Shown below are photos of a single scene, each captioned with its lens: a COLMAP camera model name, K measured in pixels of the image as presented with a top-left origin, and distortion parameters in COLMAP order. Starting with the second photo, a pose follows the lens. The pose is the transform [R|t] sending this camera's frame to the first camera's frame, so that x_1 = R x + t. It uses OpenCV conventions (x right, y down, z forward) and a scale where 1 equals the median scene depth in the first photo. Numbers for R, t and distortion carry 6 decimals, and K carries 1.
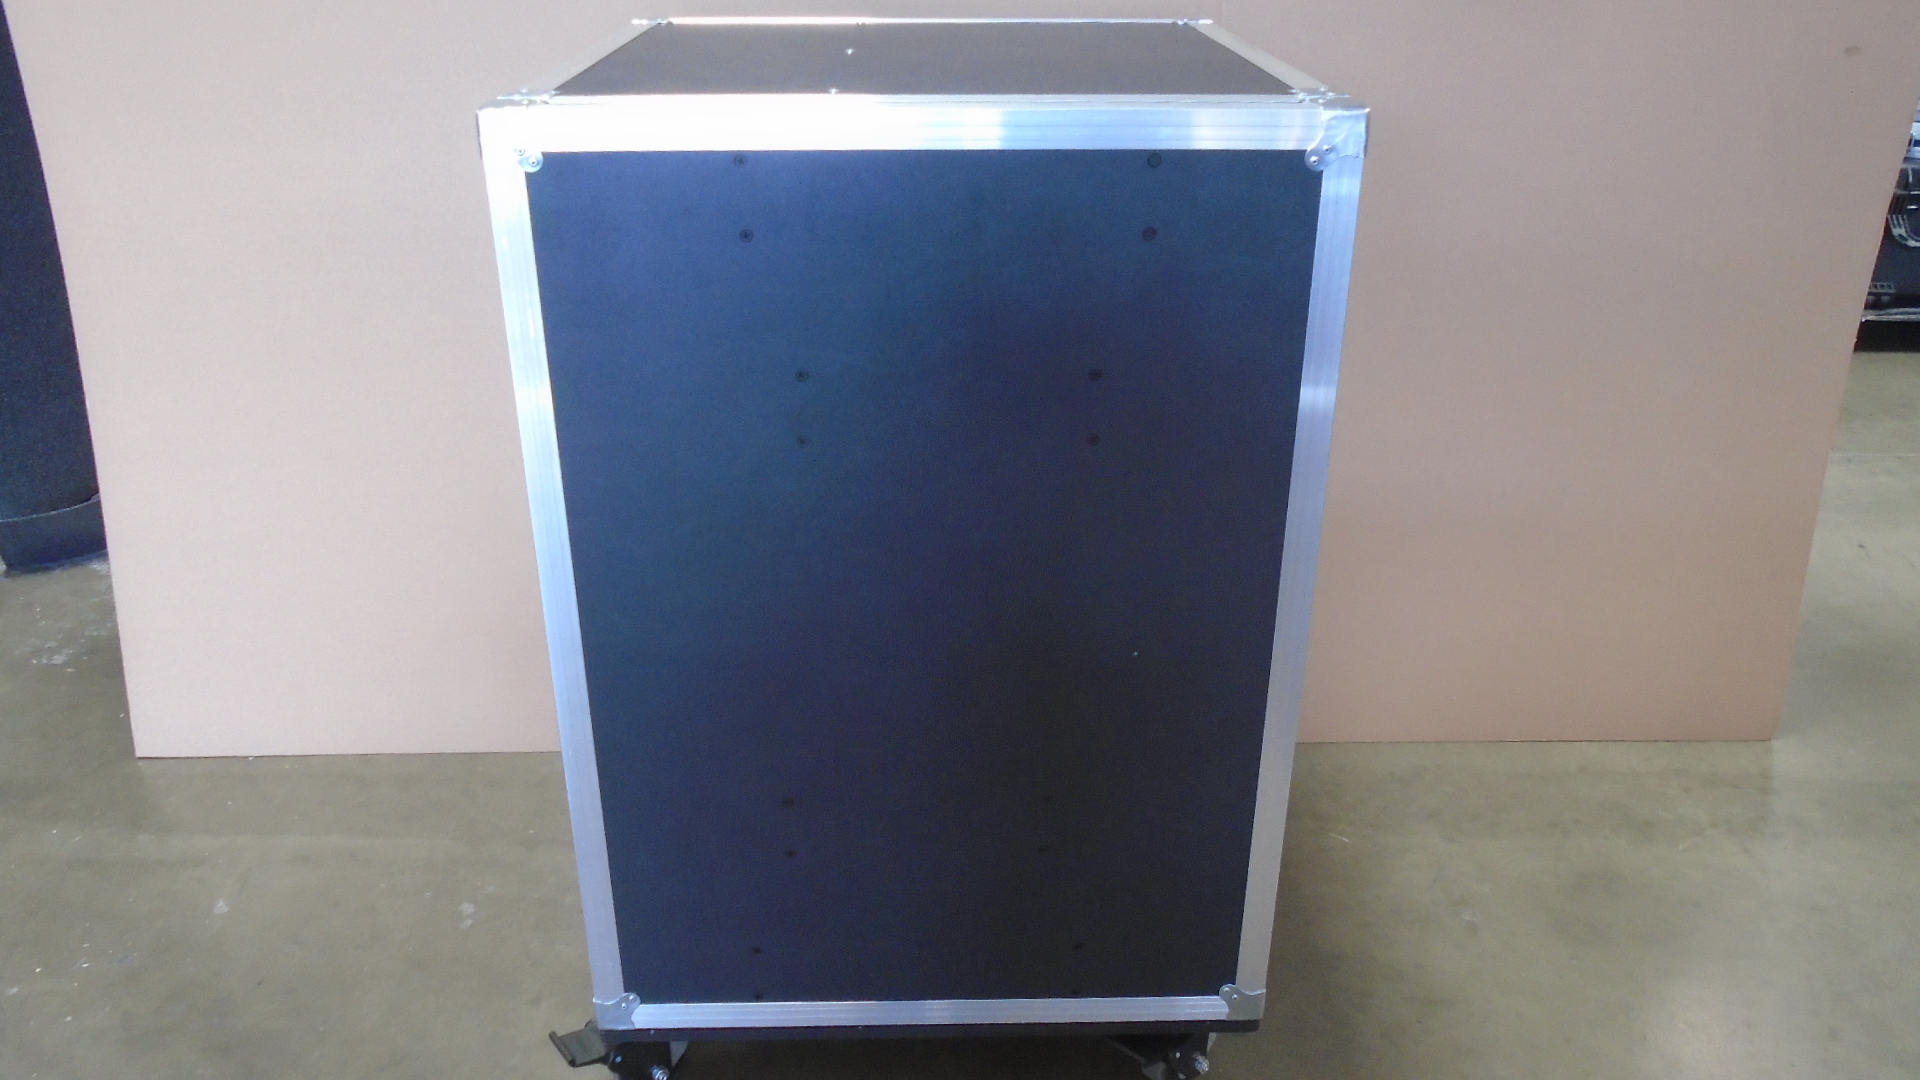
lens RADIAL K [[1477.6, 0, 961.7], [0, 1477.6, 535.4], [0, 0, 1]] dist [-0.012824, 0.006457]
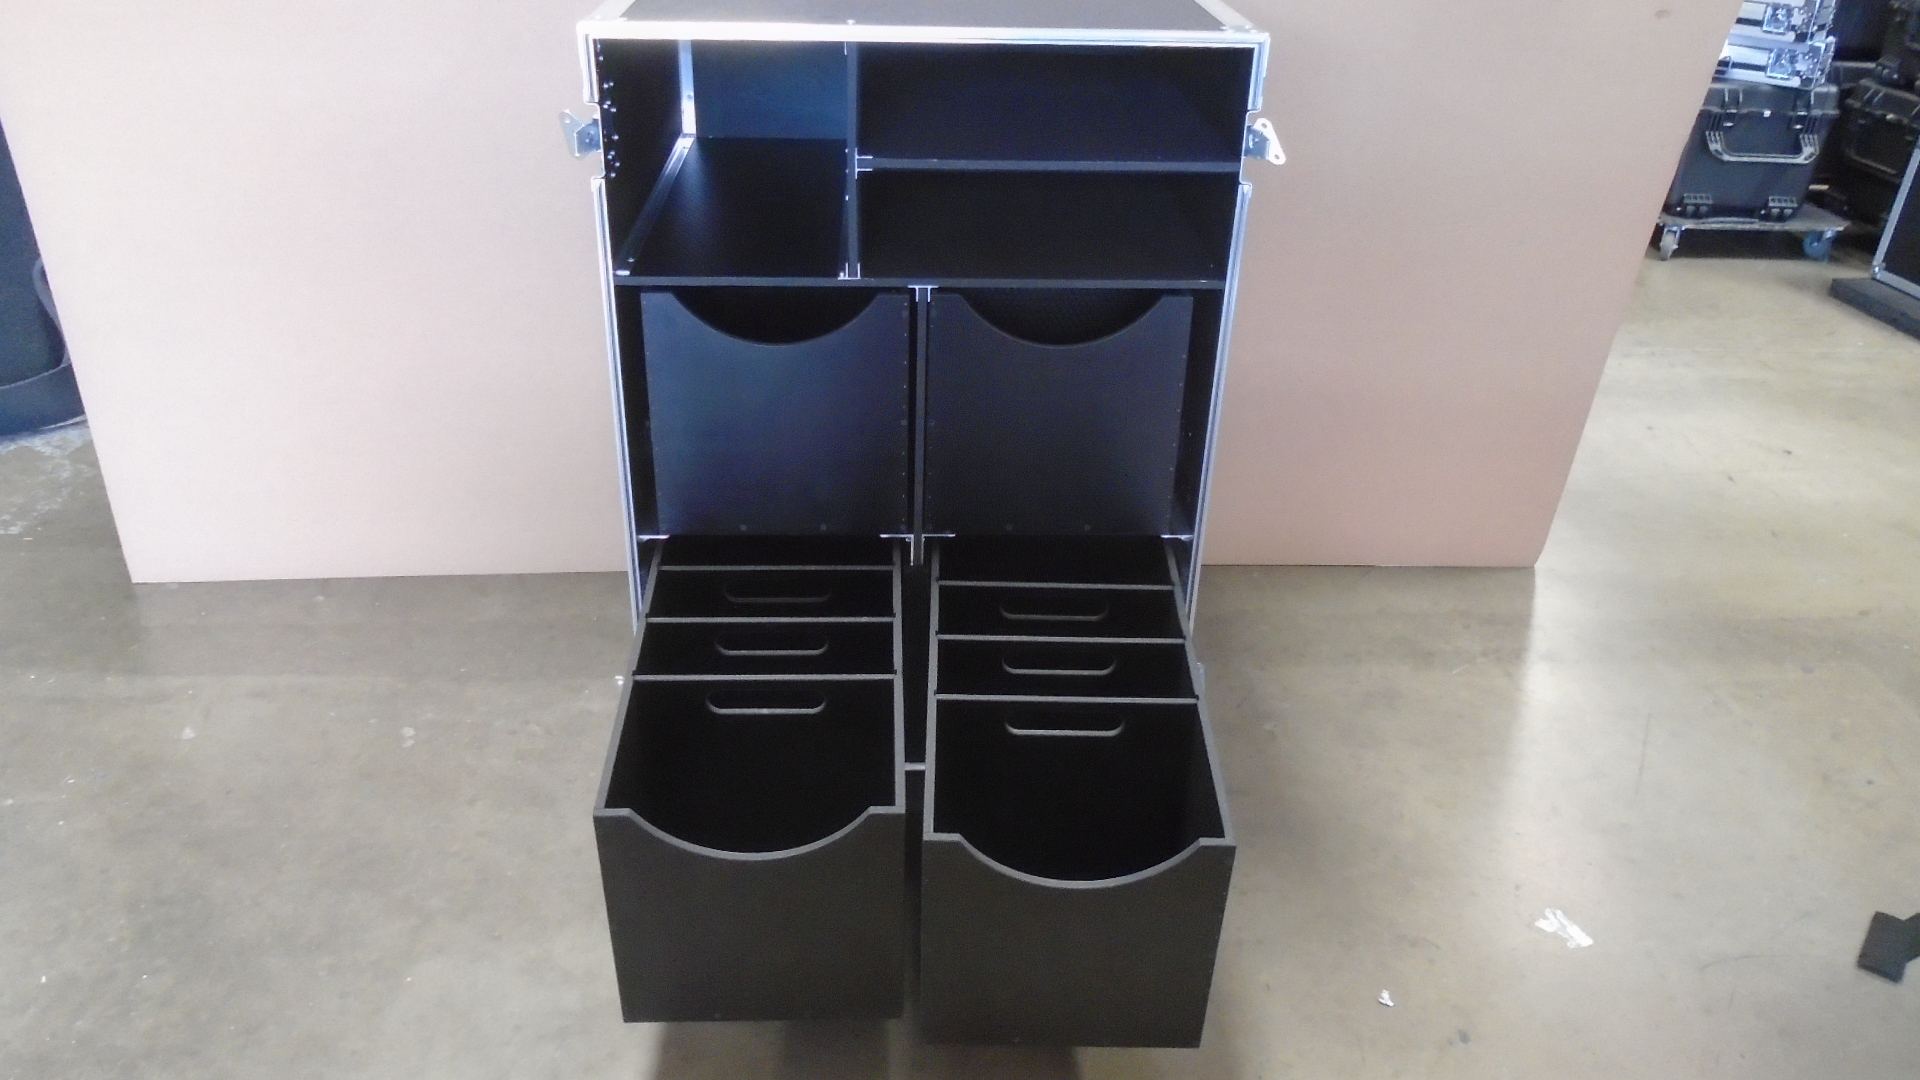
lens RADIAL K [[1477.6, 0, 963.5], [0, 1477.6, 538.1], [0, 0, 1]] dist [-0.012824, 0.006457]
pose [[0.998650, -0.003034, 0.051848, 0.036332], [-0.000324, 0.997908, 0.064645, 0.024077], [-0.051935, -0.064575, 0.996561, -0.147170]]
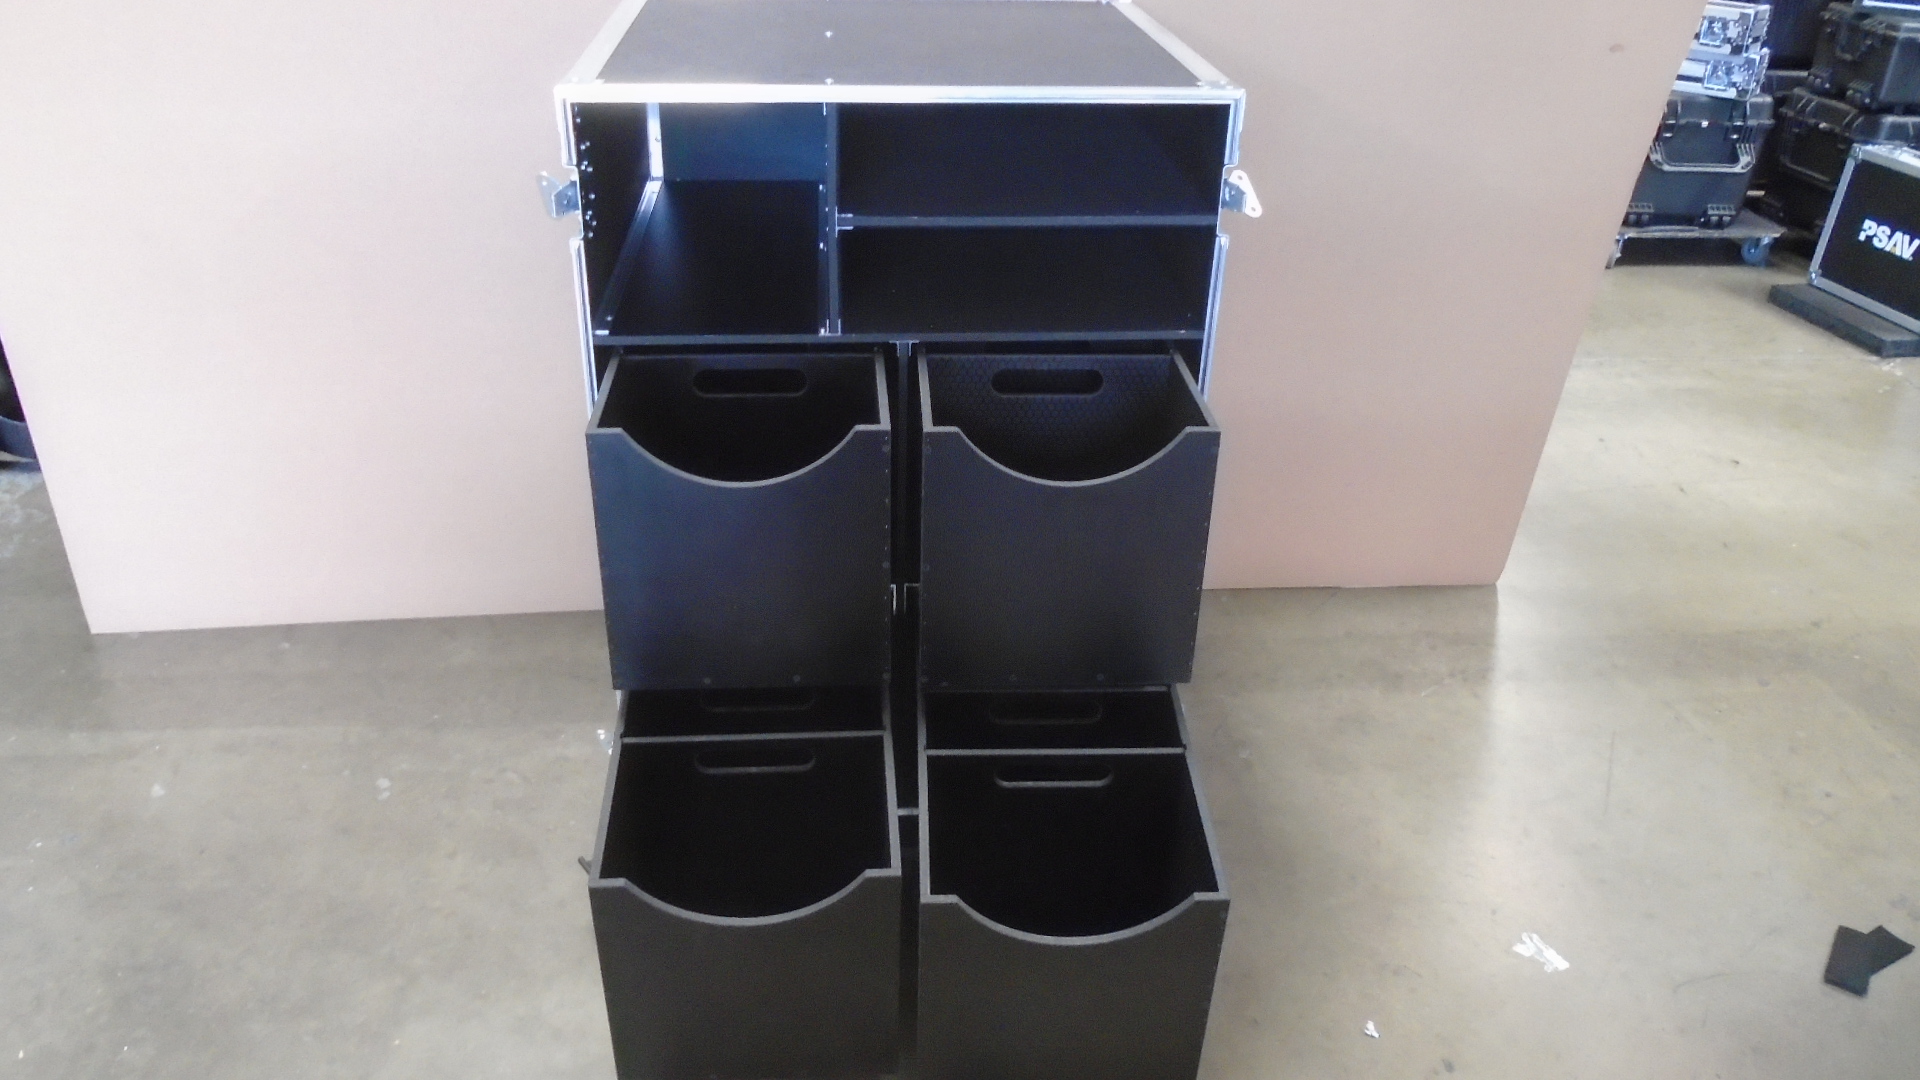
lens RADIAL K [[1477.6, 0, 959.9], [0, 1477.6, 531.1], [0, 0, 1]] dist [-0.012824, 0.006457]
pose [[0.996031, -0.022831, 0.086033, 0.015487], [0.017336, 0.997794, 0.064085, -0.007460], [-0.087306, -0.062339, 0.994229, -0.147884]]
